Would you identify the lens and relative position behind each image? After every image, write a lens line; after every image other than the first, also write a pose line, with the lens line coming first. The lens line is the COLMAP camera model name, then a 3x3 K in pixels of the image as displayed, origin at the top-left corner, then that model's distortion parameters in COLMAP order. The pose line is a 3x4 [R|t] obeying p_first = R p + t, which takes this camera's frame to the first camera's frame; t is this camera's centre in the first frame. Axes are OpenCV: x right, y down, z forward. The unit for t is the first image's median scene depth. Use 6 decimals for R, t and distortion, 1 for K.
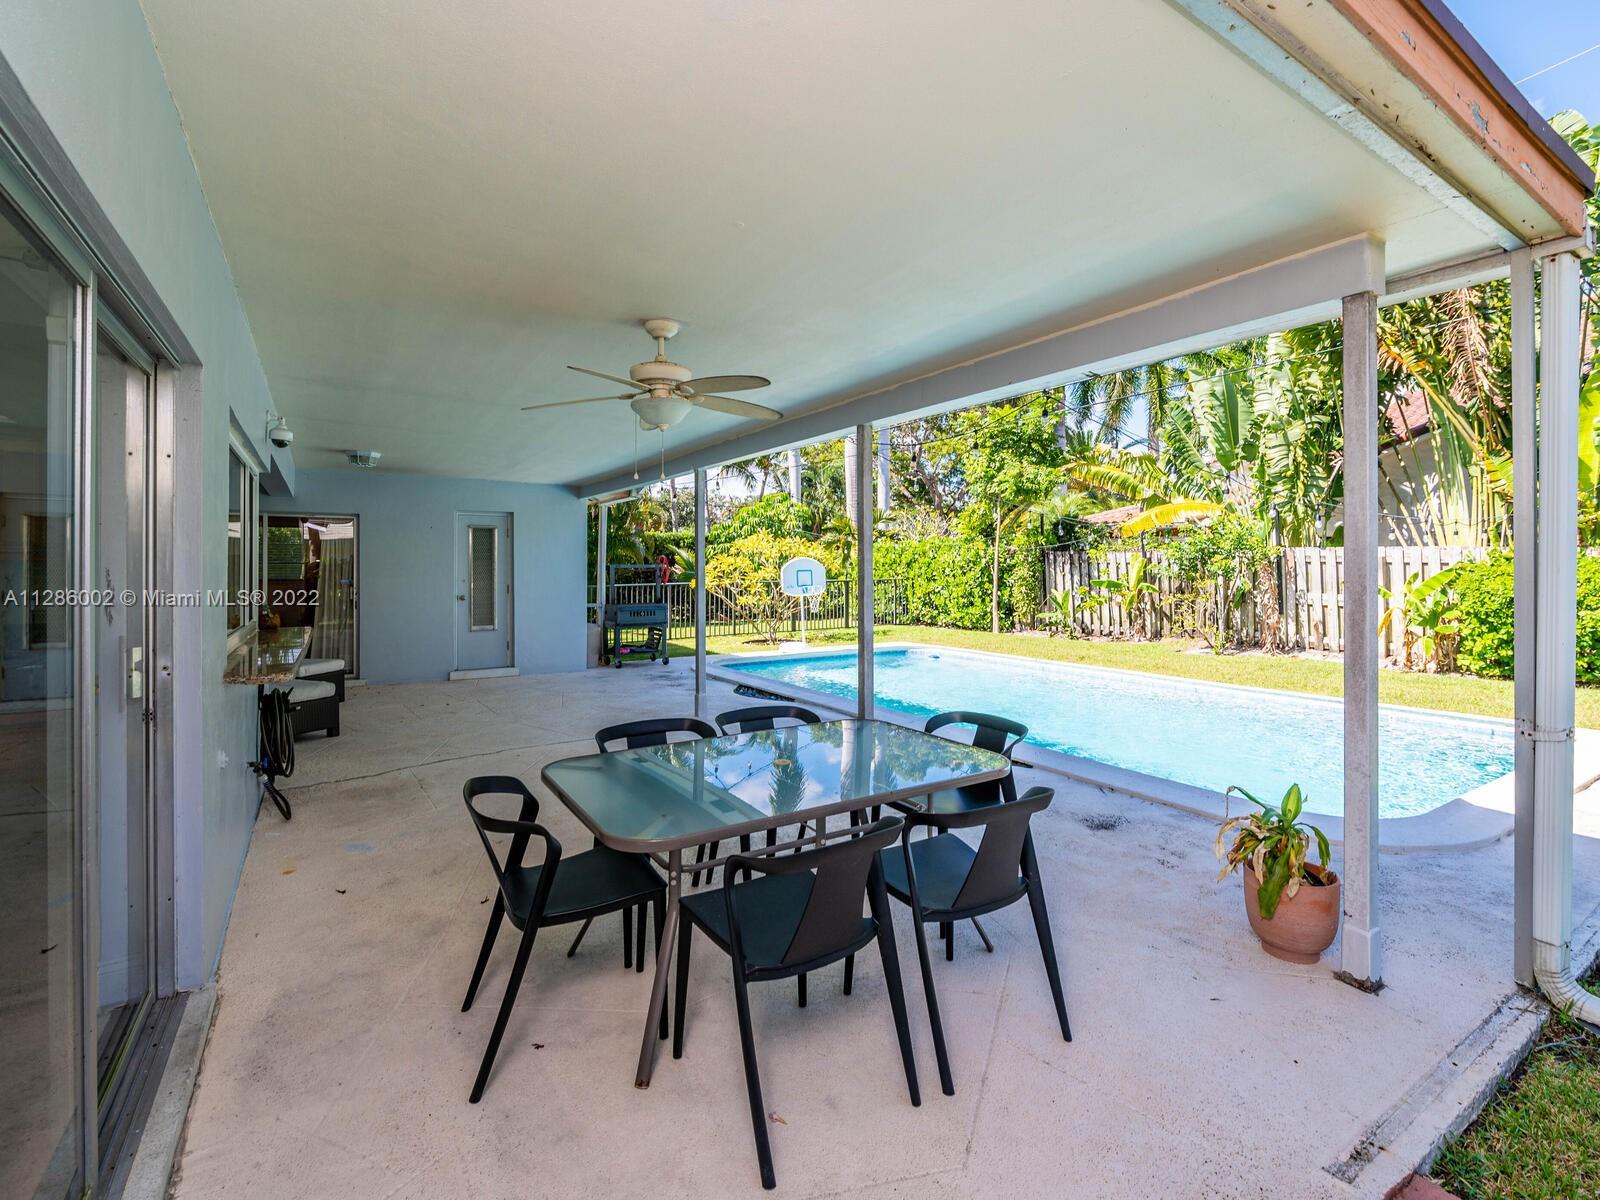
lens RADIAL K [[733.8, 0, 804.7], [0, 733.8, 567.6], [0, 0, 1]] dist [-0.000025, -0.000160]
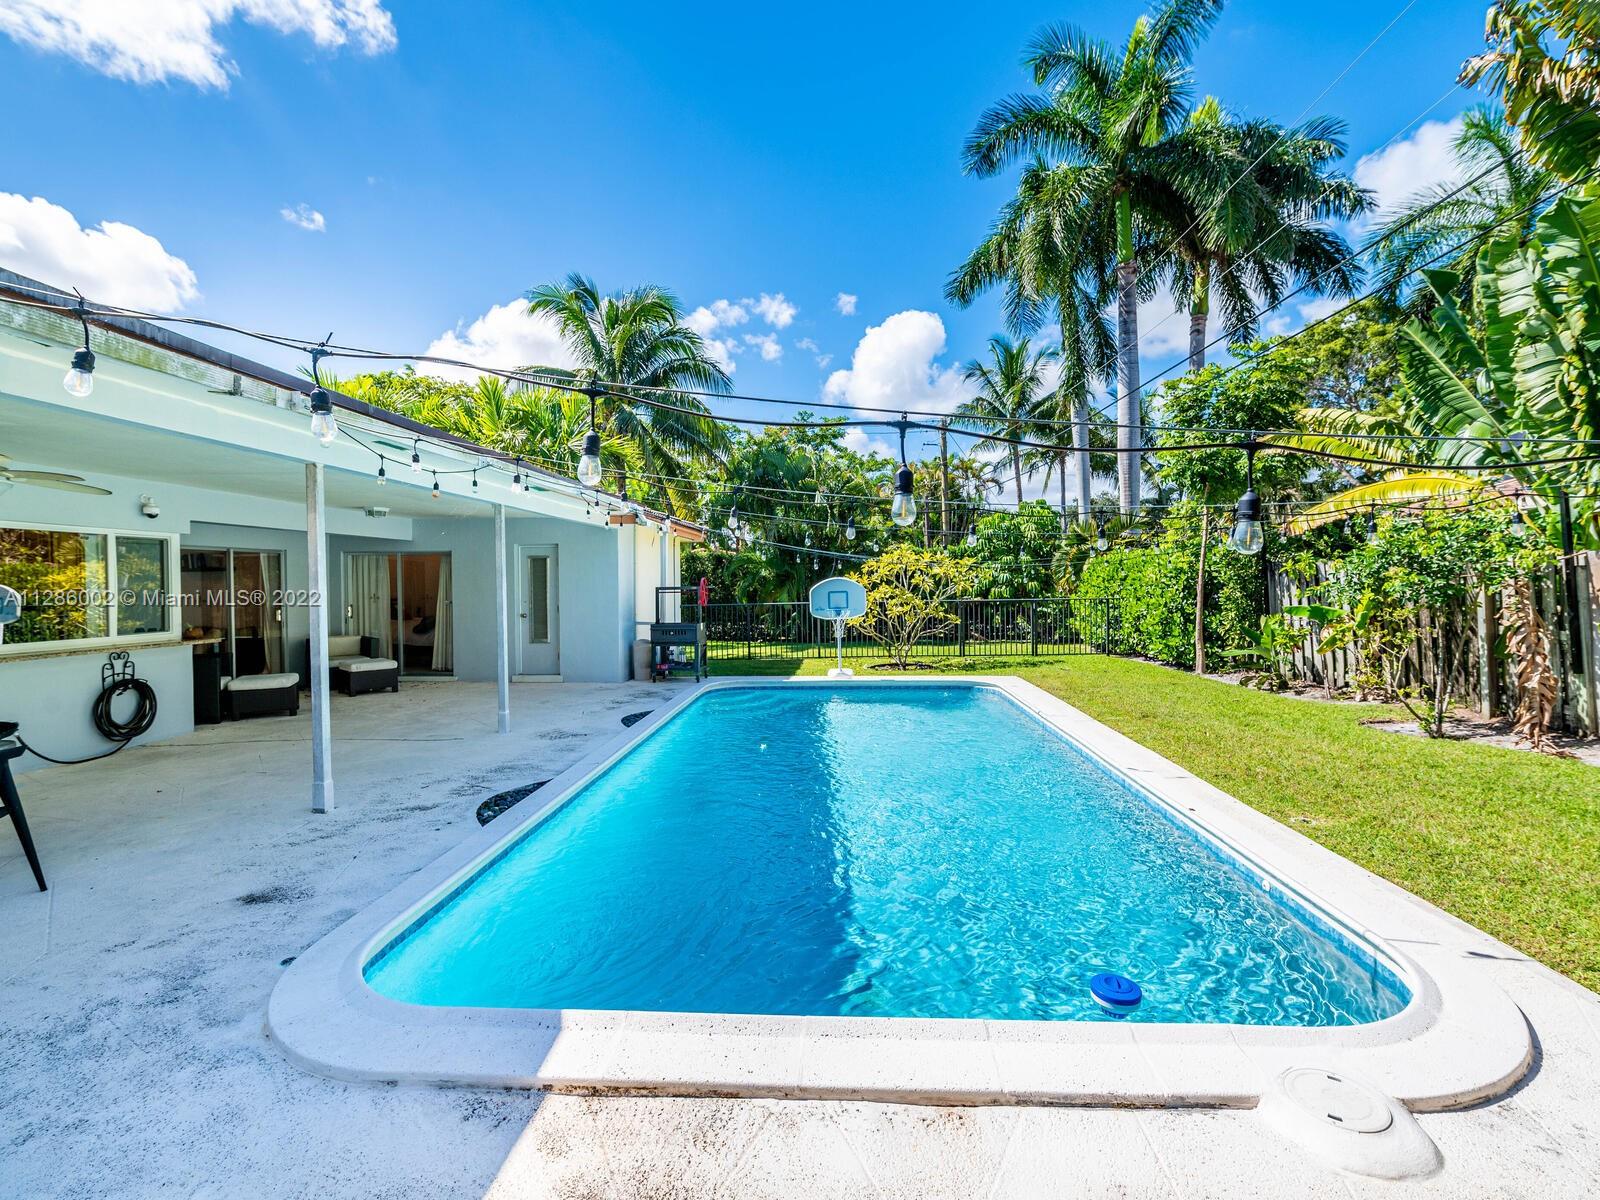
lens RADIAL K [[723.2, 0, 800.0], [0, 723.2, 600.0], [0, 0, 1]] dist [-0.004970, -0.001102]
pose [[0.815075, 0.007823, -0.579303, 0.586142], [0.007477, 0.999684, 0.024020, -0.009997], [0.579308, -0.023909, 0.814758, 0.276453]]
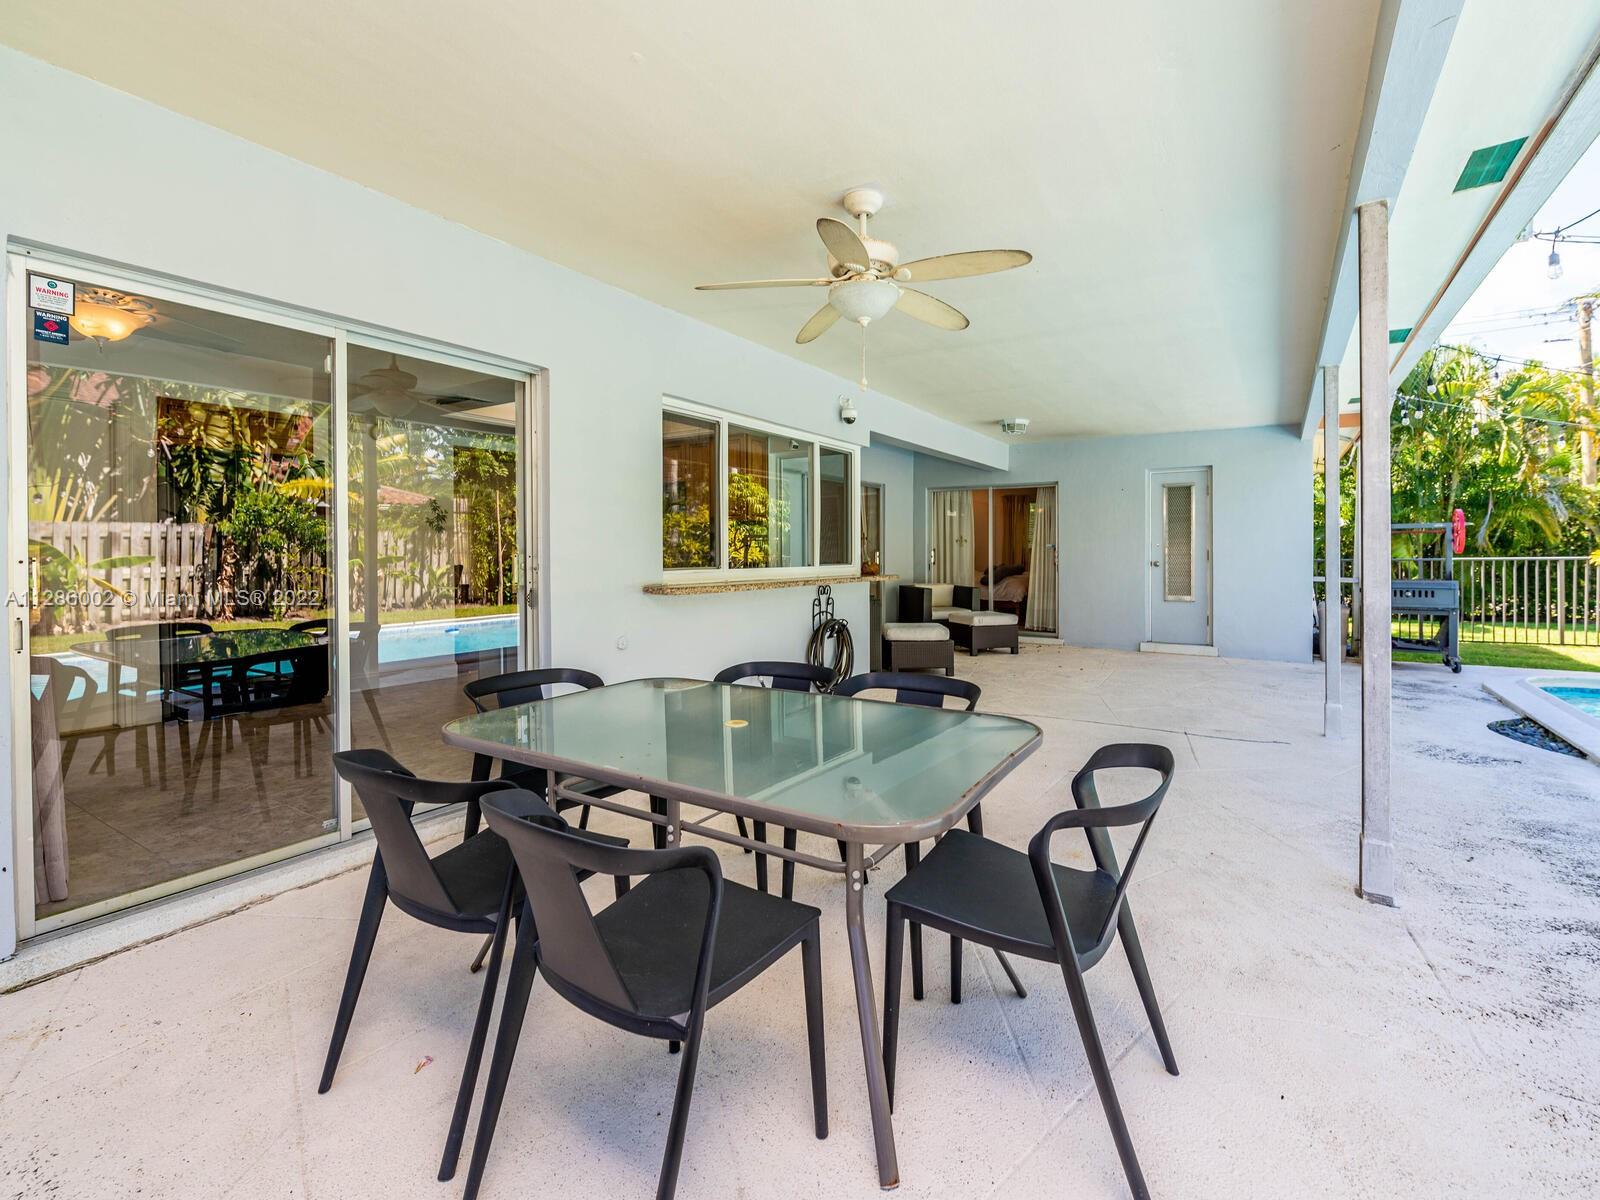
lens RADIAL K [[723.2, 0, 800.0], [0, 723.2, 600.0], [0, 0, 1]] dist [-0.004970, -0.001102]
pose [[0.418980, 0.059818, -0.906023, 0.170769], [0.000702, 0.997806, 0.066202, 0.024649], [0.907995, -0.028374, 0.418019, 0.204735]]
